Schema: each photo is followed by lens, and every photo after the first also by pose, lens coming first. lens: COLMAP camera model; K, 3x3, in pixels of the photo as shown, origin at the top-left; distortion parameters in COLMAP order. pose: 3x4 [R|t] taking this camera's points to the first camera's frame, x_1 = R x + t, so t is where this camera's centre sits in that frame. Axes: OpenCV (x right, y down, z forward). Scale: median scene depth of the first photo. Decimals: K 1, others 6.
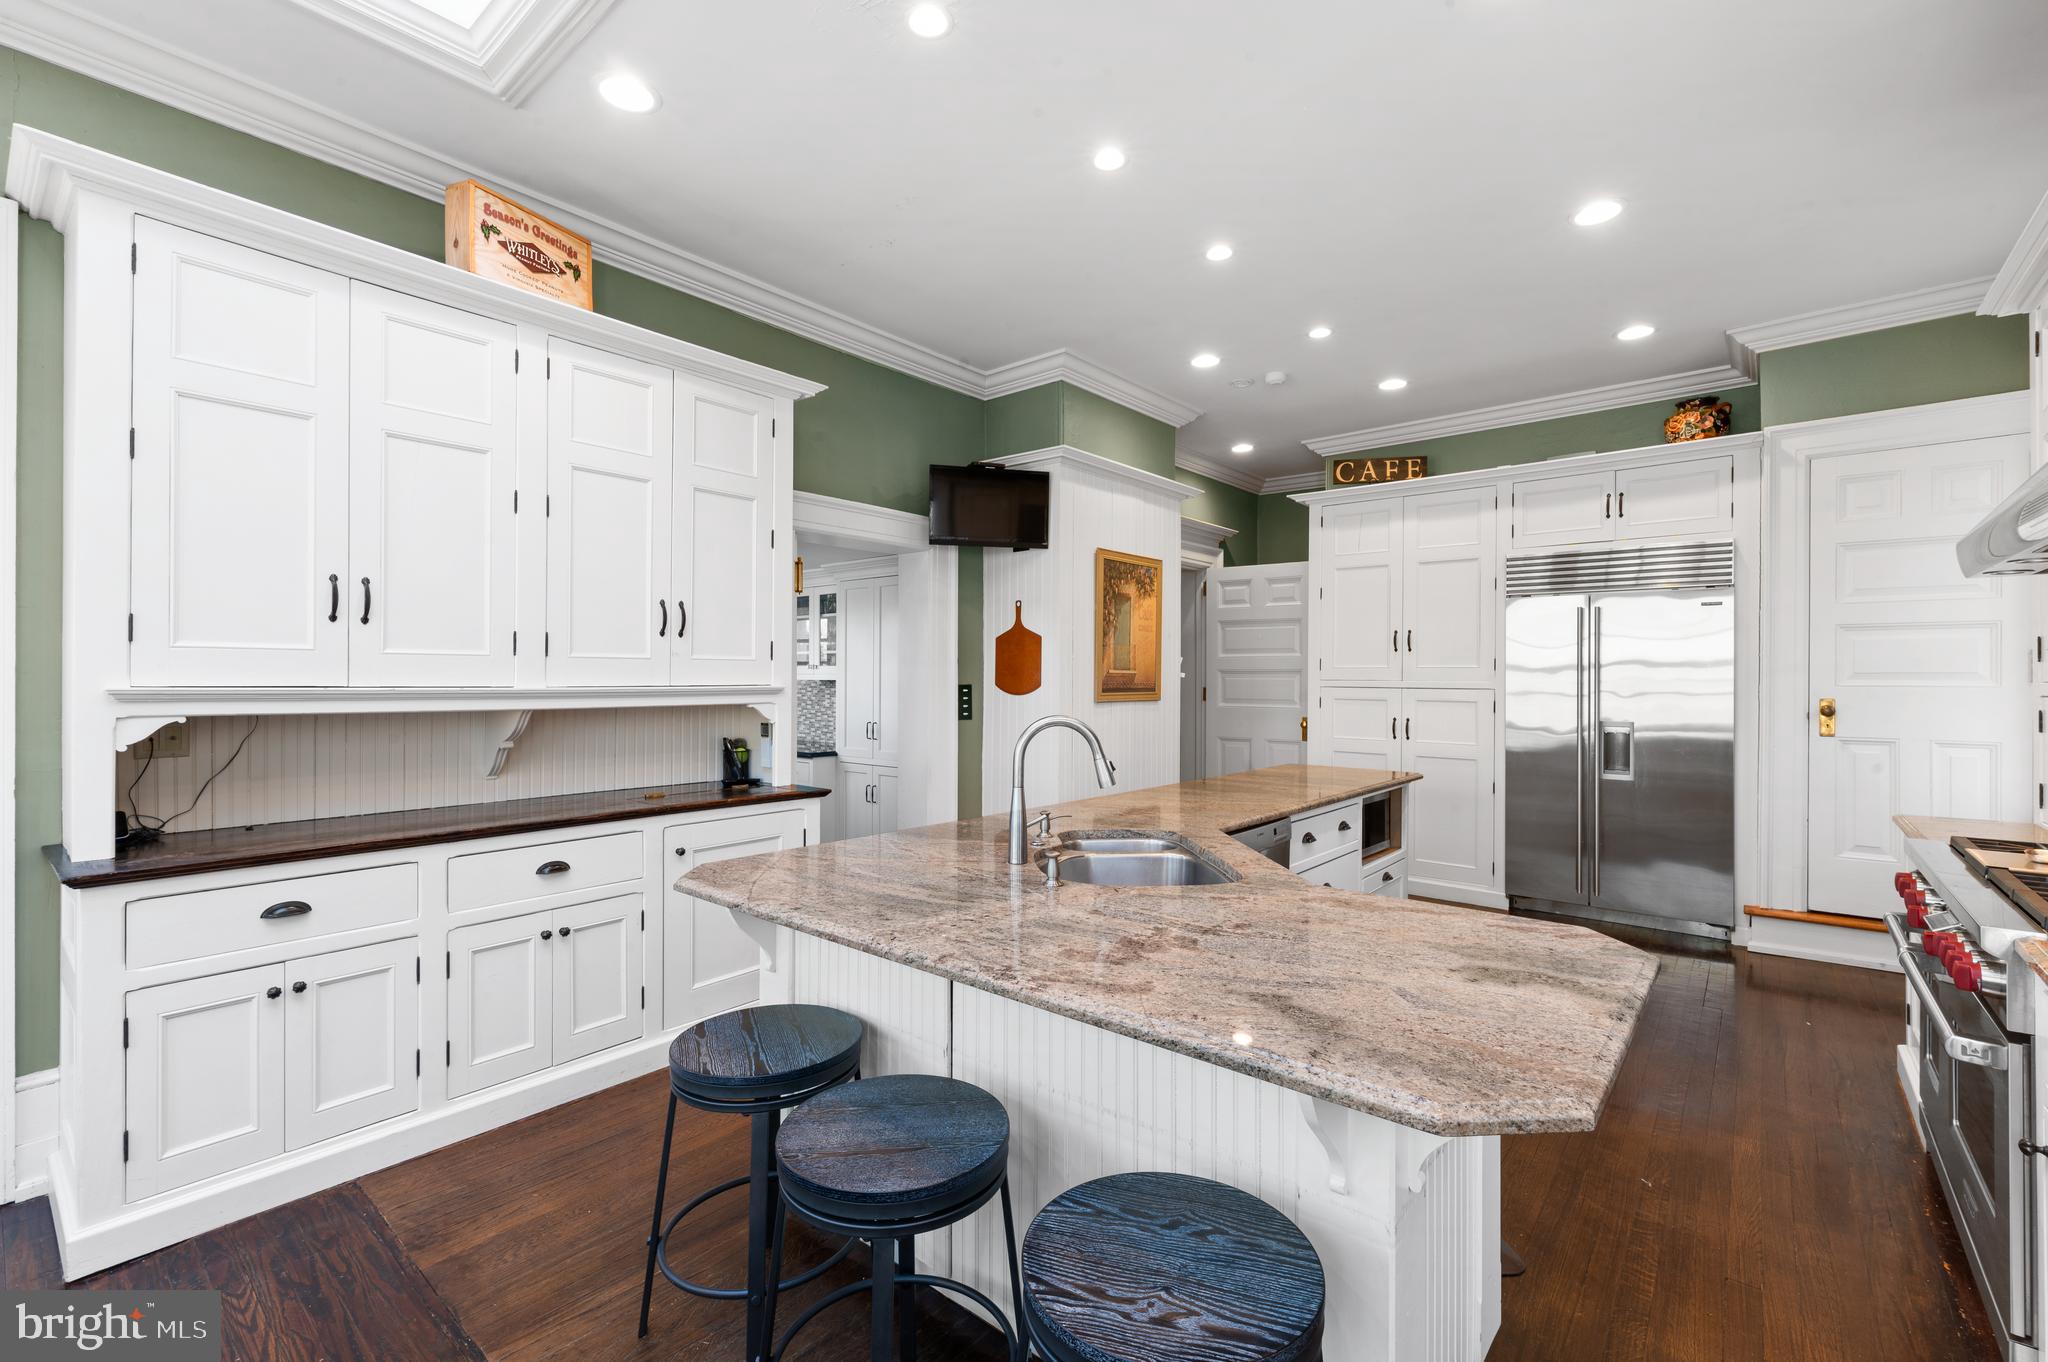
lens RADIAL K [[871.2, 0, 1029.1], [0, 871.2, 680.3], [0, 0, 1]] dist [0.003279, 0.000284]
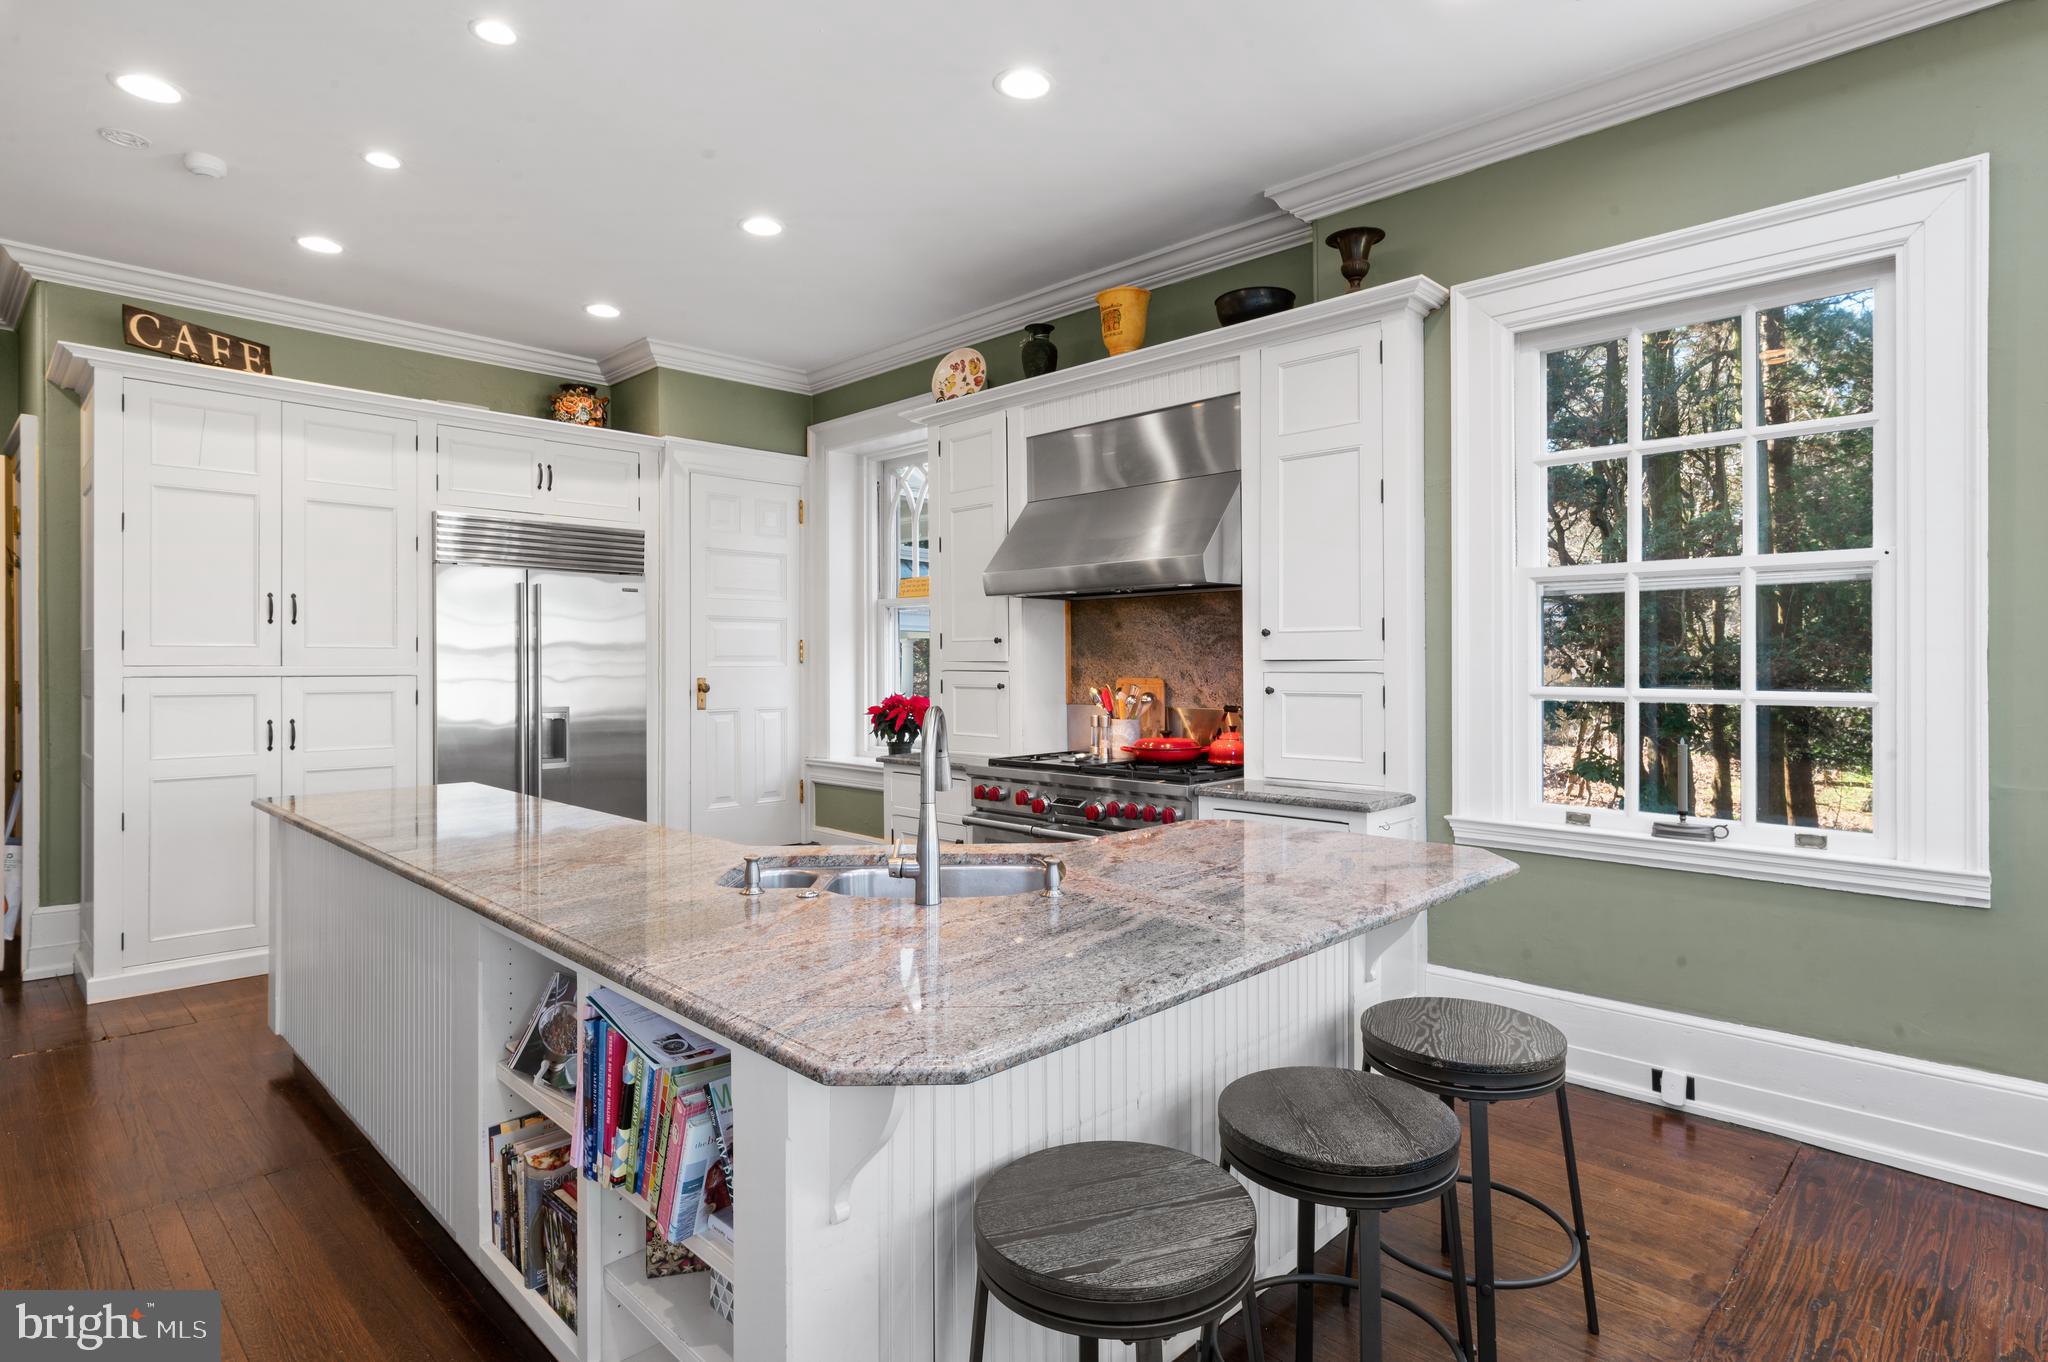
lens RADIAL K [[1067.4, 0, 1025.3], [0, 1067.4, 670.7], [0, 0, 1]] dist [0.004195, -0.000139]
pose [[0.069708, -0.011432, 0.997502, -0.436145], [0.008293, 0.999906, 0.010880, -0.000344], [-0.997533, 0.007514, 0.069796, 0.400768]]
